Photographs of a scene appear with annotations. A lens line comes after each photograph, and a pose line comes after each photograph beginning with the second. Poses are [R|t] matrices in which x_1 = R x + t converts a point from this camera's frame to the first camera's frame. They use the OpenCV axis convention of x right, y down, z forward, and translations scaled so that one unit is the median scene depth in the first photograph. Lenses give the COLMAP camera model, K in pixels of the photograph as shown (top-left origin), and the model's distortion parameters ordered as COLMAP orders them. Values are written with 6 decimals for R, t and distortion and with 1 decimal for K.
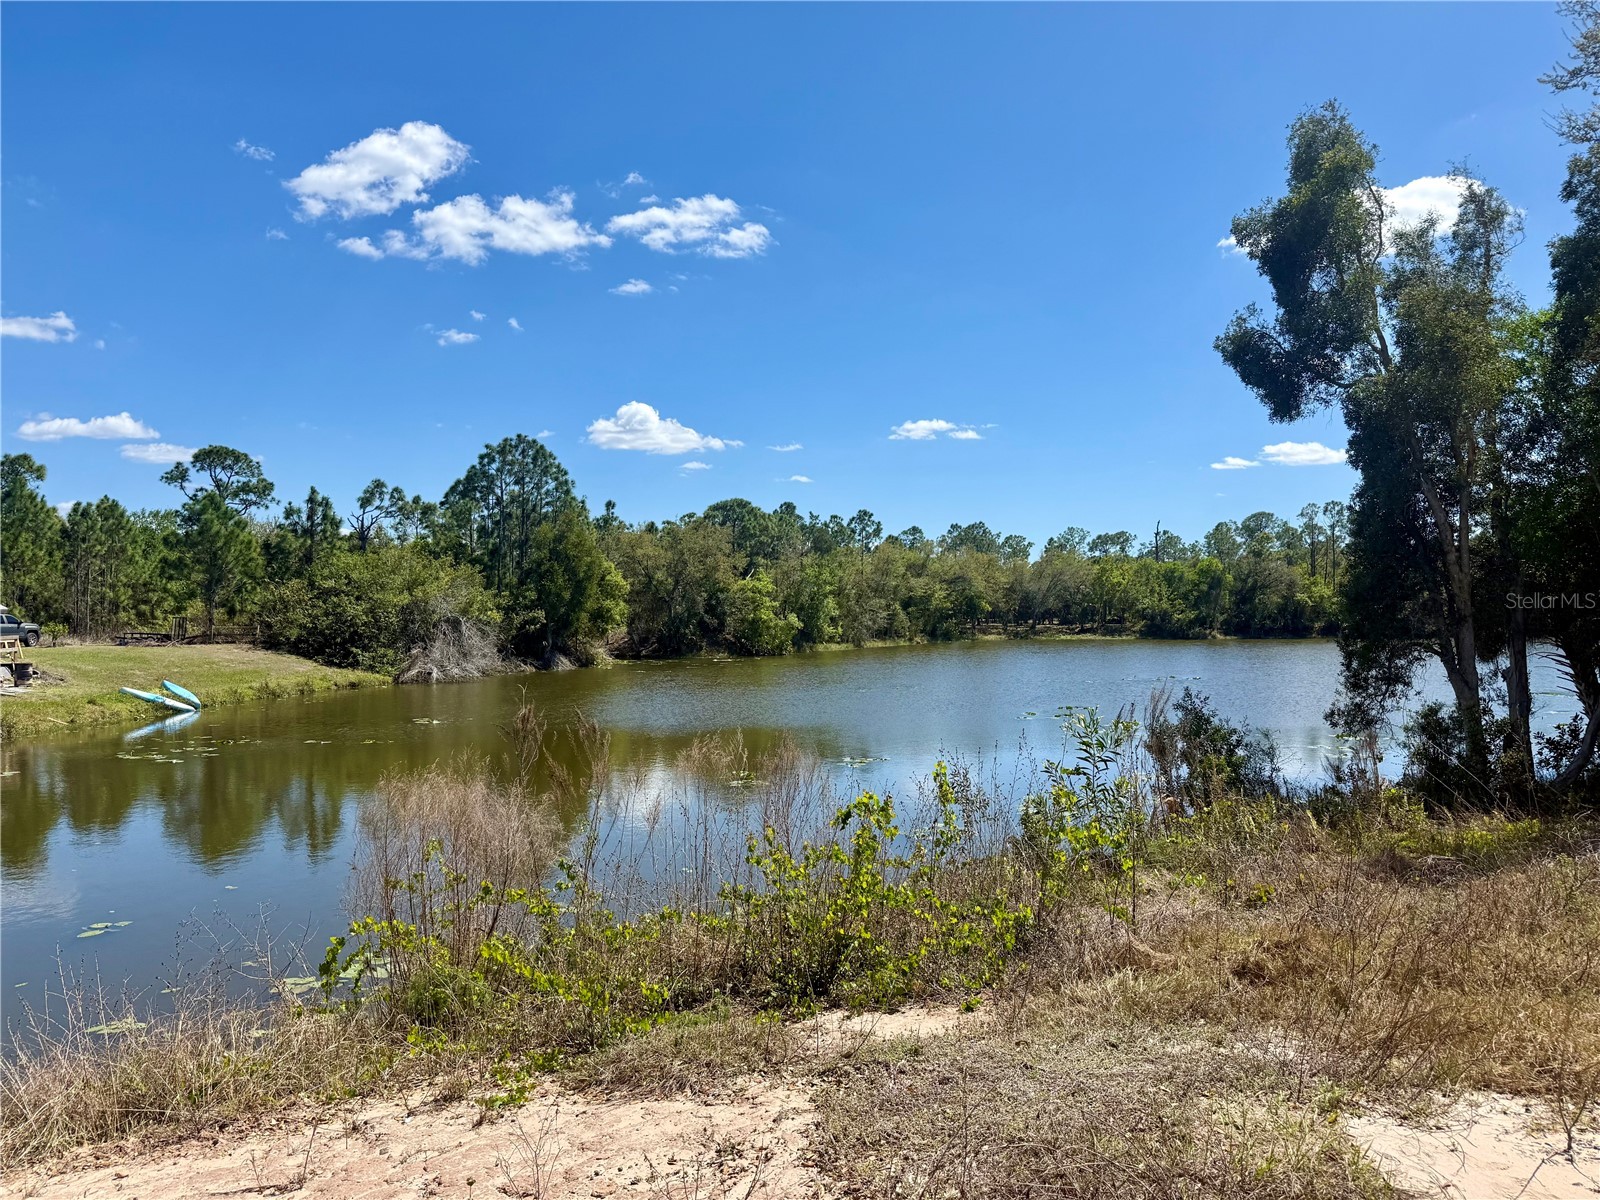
lens RADIAL K [[1073.6, 0, 794.6], [0, 1073.6, 607.0], [0, 0, 1]] dist [0.040109, -0.095783]
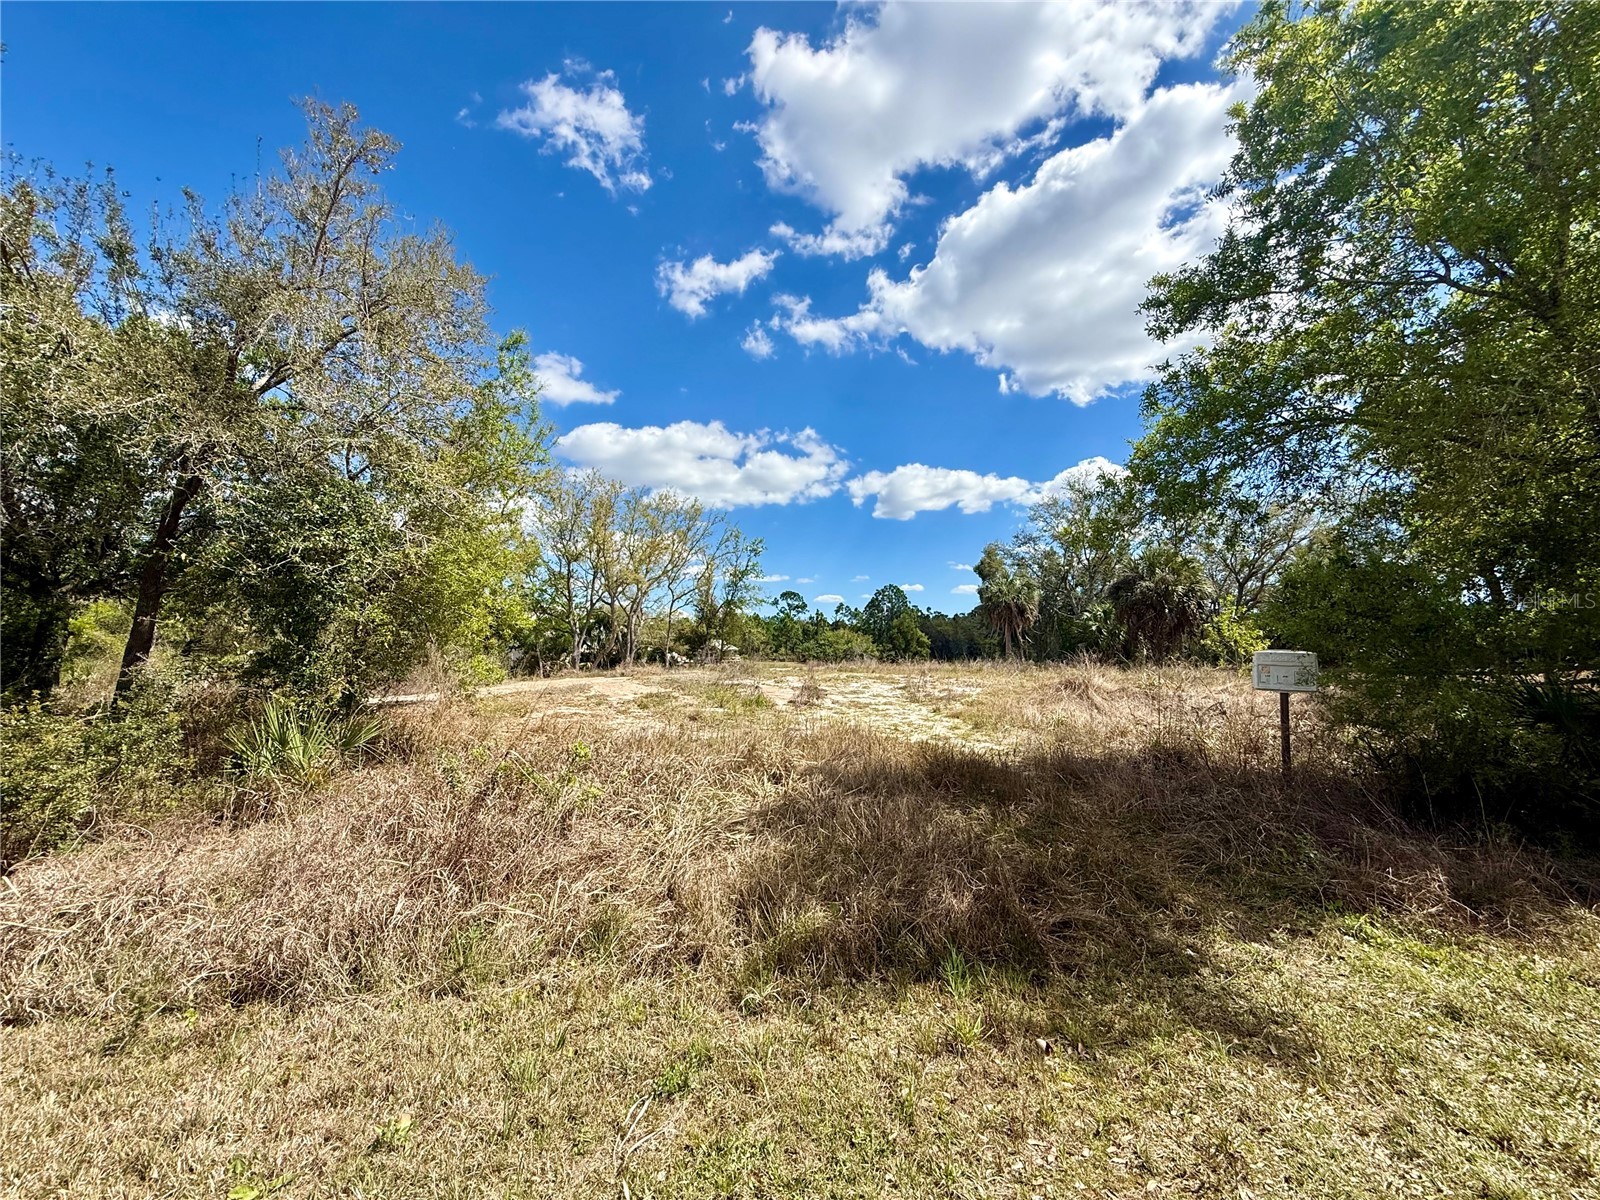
lens RADIAL K [[638.2, 0, 794.6], [0, 638.2, 573.8], [0, 0, 1]] dist [-0.008131, -0.000197]
pose [[0.885002, -0.055435, -0.462275, 0.258813], [-0.004808, 0.991745, -0.128134, 0.013865], [0.465562, 0.115622, 0.877430, -0.473697]]
